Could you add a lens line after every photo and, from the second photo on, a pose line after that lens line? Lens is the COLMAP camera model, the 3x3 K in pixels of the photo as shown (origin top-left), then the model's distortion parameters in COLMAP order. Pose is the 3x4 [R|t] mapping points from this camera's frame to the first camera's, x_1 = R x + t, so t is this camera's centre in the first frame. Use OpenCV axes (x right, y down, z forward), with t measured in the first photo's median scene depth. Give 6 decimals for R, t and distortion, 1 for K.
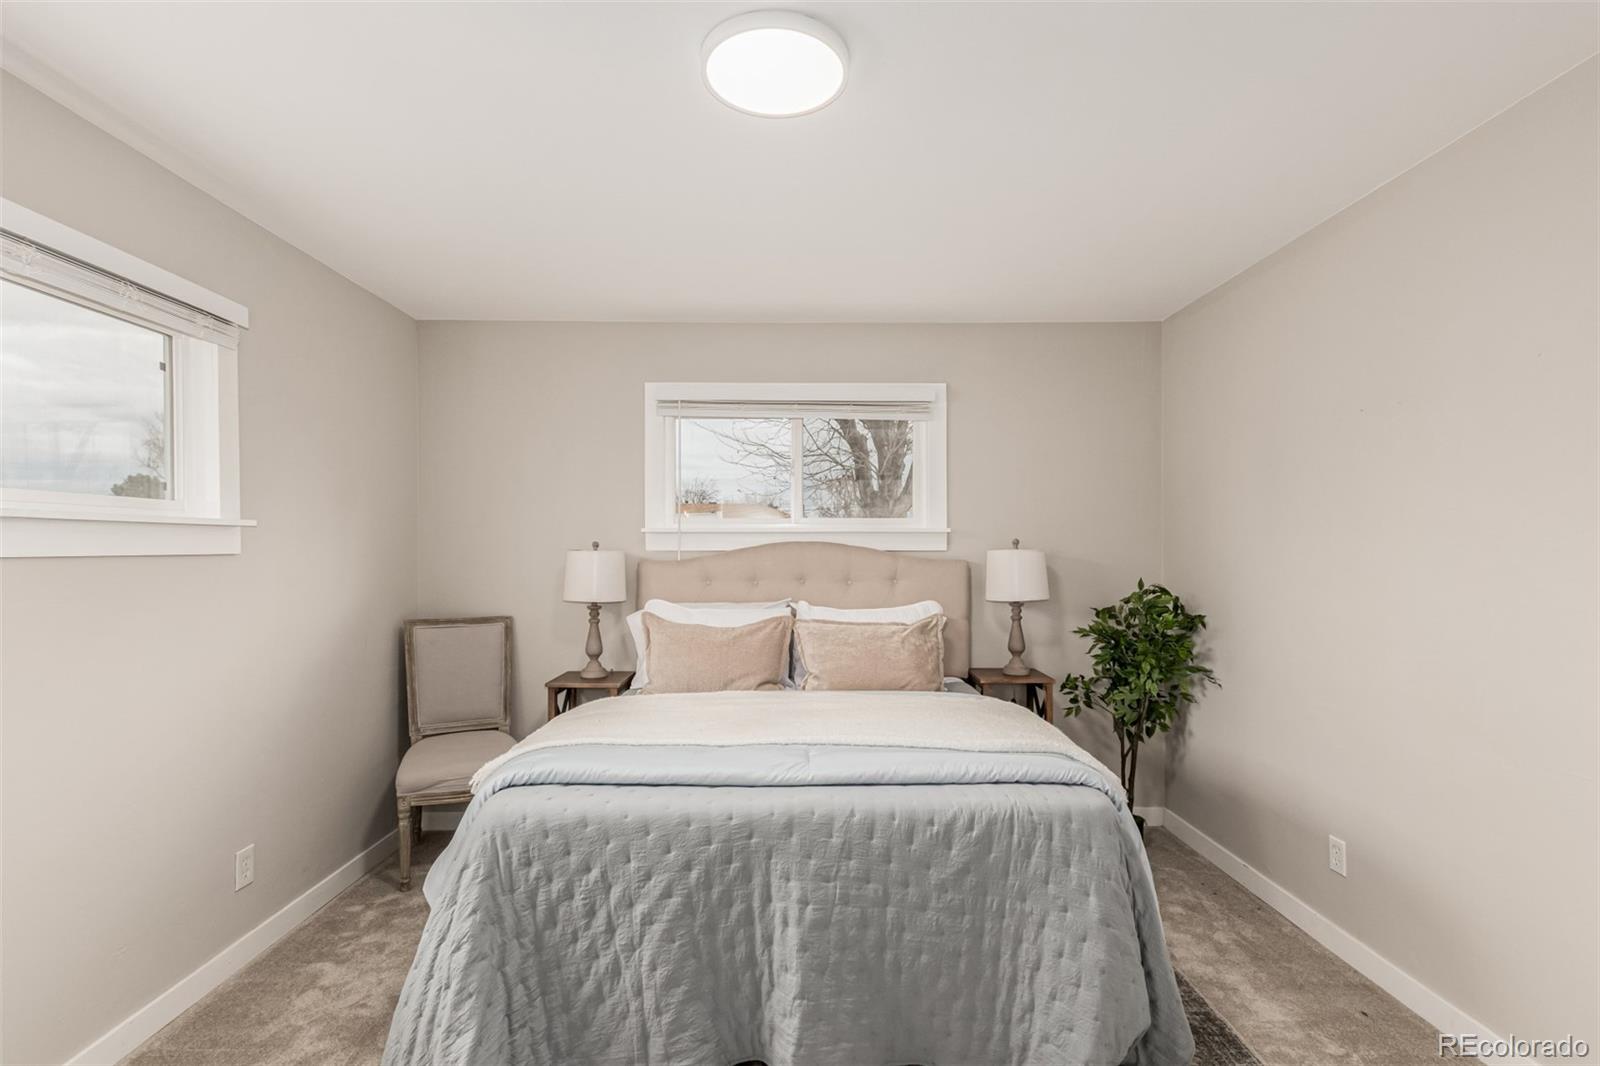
lens RADIAL K [[733.9, 0, 792.3], [0, 733.9, 554.7], [0, 0, 1]] dist [0.008248, -0.001878]
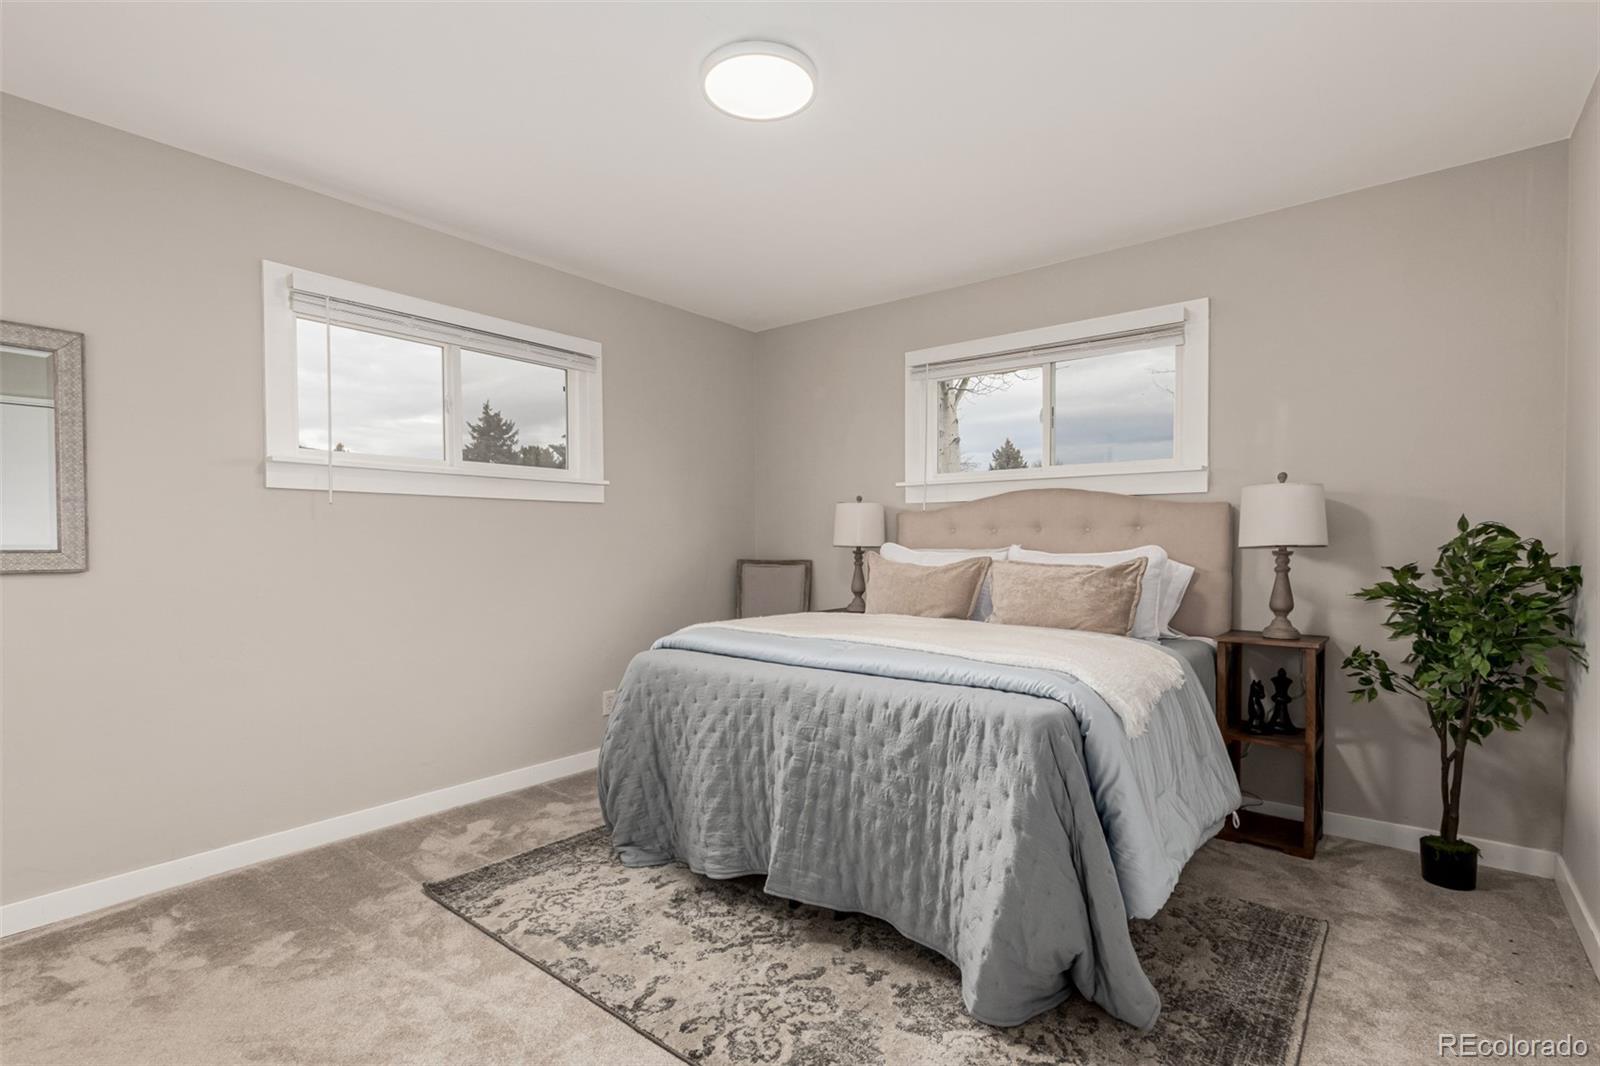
lens RADIAL K [[733.9, 0, 803.5], [0, 733.9, 563.5], [0, 0, 1]] dist [0.008248, -0.001878]
pose [[0.782392, 0.018972, -0.622498, 0.598282], [-0.003679, 0.999659, 0.025842, 0.091462], [0.622776, -0.017928, 0.782195, 0.039368]]
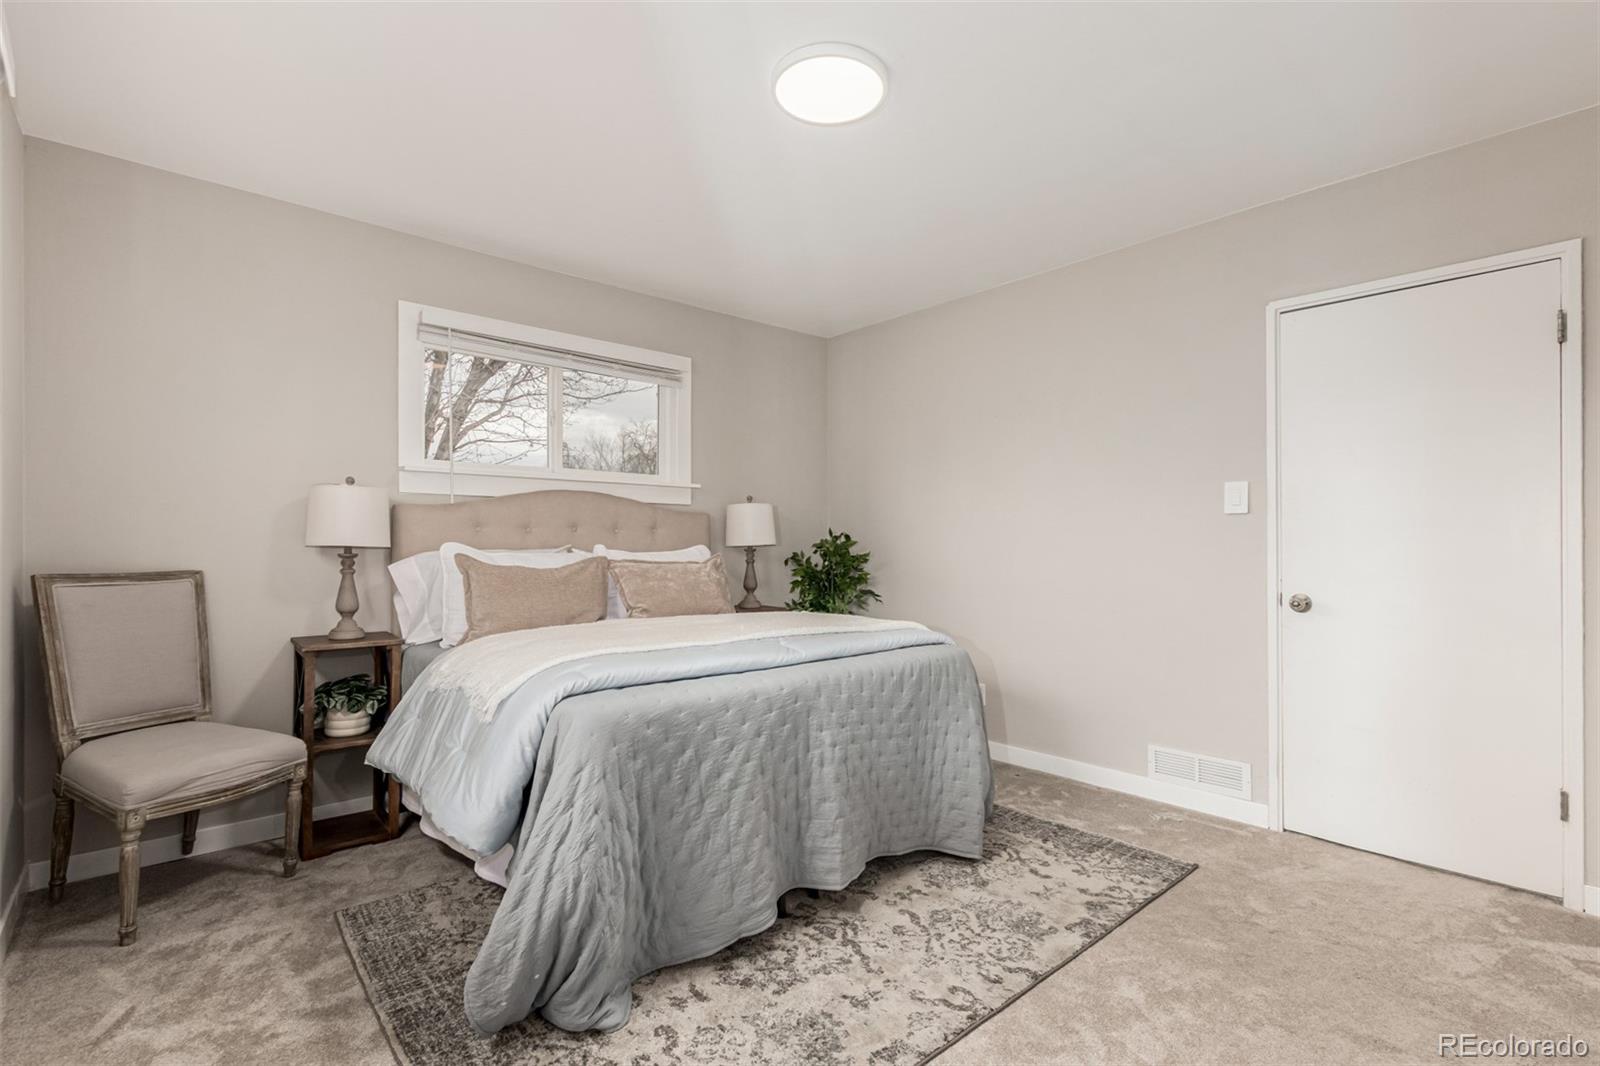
lens RADIAL K [[733.9, 0, 775.0], [0, 733.9, 545.9], [0, 0, 1]] dist [0.008248, -0.001878]
pose [[0.768634, 0.000940, 0.639688, -0.656191], [0.002344, 0.999988, -0.004285, 0.099863], [-0.639685, 0.004793, 0.768623, 0.064745]]
